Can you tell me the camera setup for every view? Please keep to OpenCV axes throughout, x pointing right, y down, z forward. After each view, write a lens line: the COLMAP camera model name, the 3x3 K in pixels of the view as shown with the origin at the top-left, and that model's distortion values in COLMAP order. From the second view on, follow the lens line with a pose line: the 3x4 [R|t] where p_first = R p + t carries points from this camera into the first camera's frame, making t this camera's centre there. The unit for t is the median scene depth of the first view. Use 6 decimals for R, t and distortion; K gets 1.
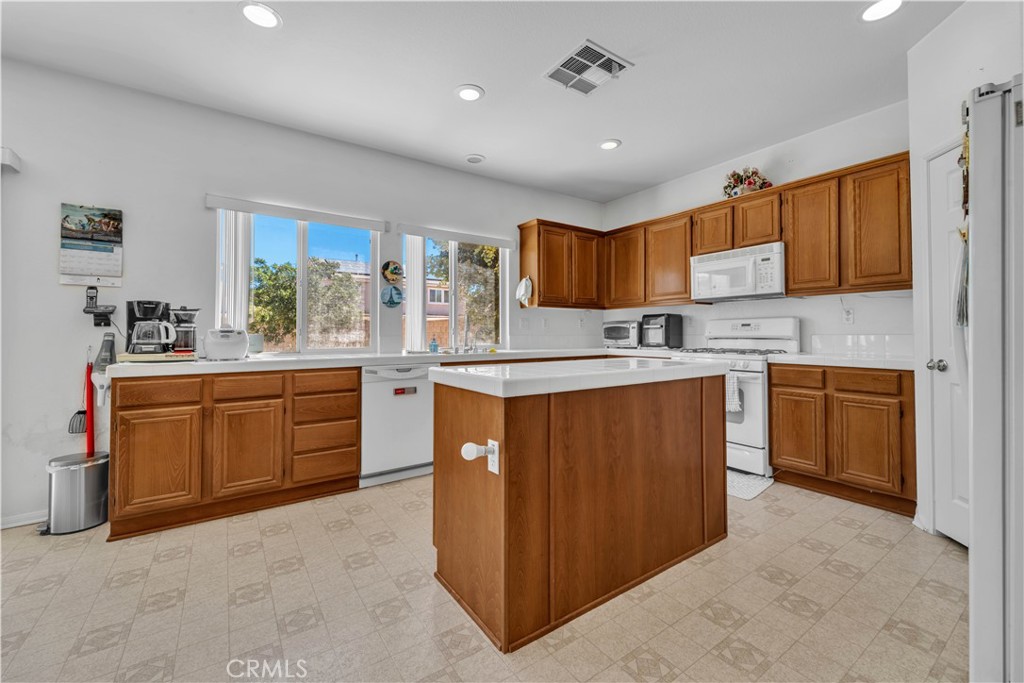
lens RADIAL K [[415.5, 0, 519.7], [0, 415.5, 317.8], [0, 0, 1]] dist [0.008439, -0.001856]
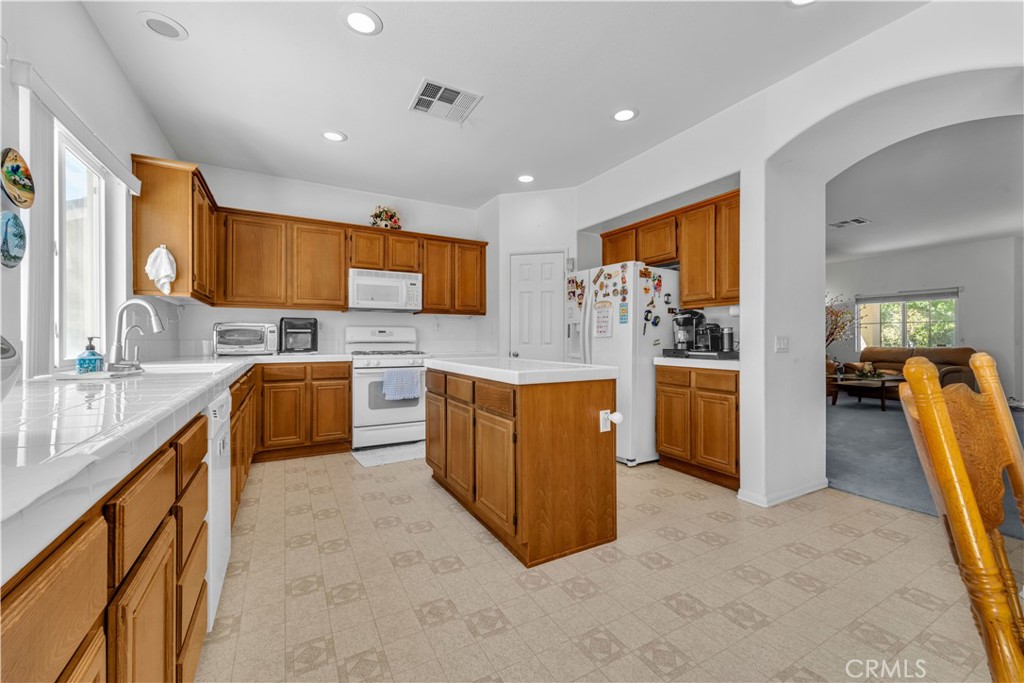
lens RADIAL K [[415.5, 0, 505.0], [0, 415.5, 339.4], [0, 0, 1]] dist [0.008439, -0.001856]
pose [[0.113332, 0.003563, 0.993551, -0.662862], [-0.041482, 0.999139, 0.001149, 0.023282], [-0.992691, -0.041344, 0.113382, 0.496433]]
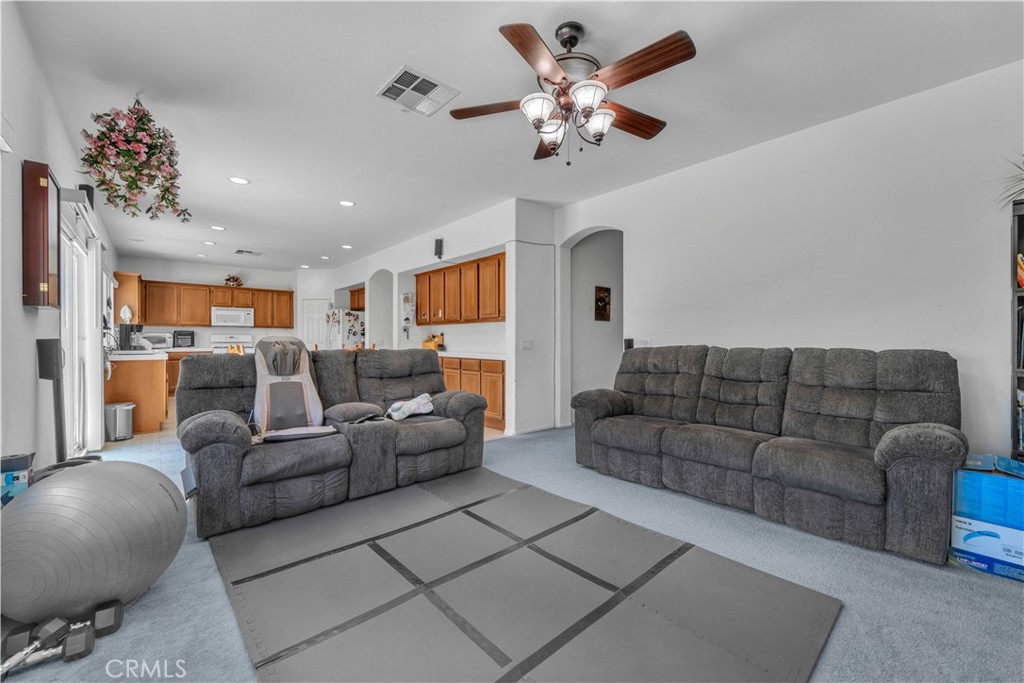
lens RADIAL K [[415.5, 0, 510.8], [0, 415.5, 342.8], [0, 0, 1]] dist [0.008439, -0.001856]
pose [[-0.111997, 0.001082, 0.993708, -2.155233], [-0.039667, 0.999197, -0.005558, -0.002722], [-0.992917, -0.040040, -0.111864, -0.391045]]
